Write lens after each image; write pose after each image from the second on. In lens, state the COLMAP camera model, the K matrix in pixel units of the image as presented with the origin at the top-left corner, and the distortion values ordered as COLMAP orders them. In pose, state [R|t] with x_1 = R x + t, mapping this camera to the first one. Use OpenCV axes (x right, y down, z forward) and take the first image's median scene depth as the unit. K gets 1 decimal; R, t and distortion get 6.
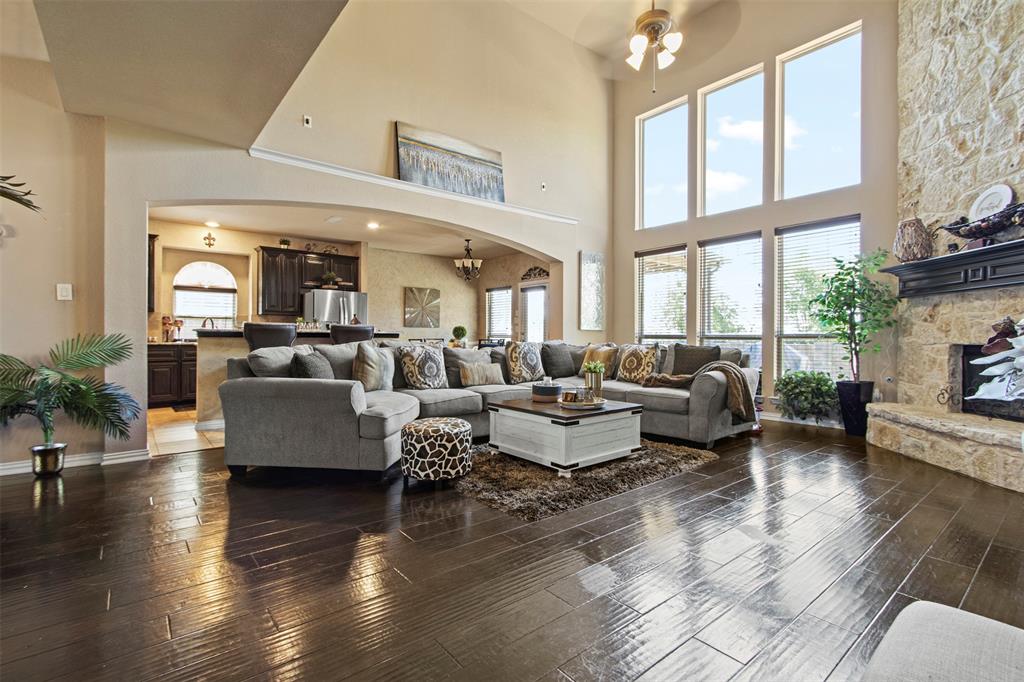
lens RADIAL K [[483.1, 0, 512.0], [0, 483.1, 341.0], [0, 0, 1]] dist [0.022924, 0.000244]
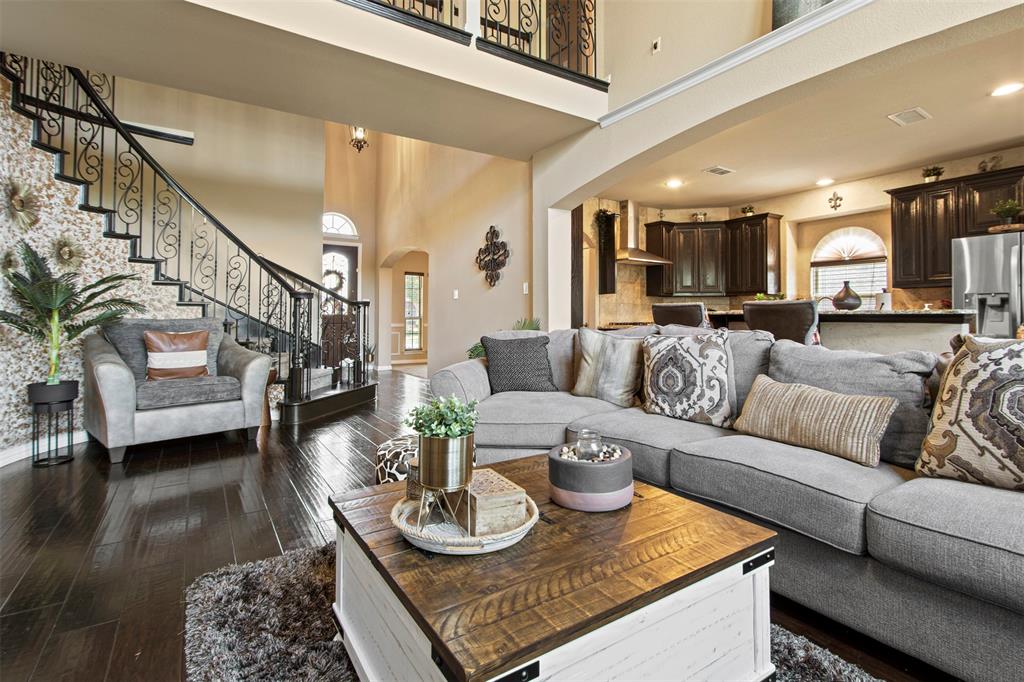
lens RADIAL K [[481.9, 0, 514.1], [0, 481.9, 307.1], [0, 0, 1]] dist [0.001213, 0.000257]
pose [[-0.107383, -0.029472, -0.993781, 0.326350], [-0.006338, 0.999561, -0.028958, -0.004155], [0.994197, 0.003189, -0.107523, 0.771371]]
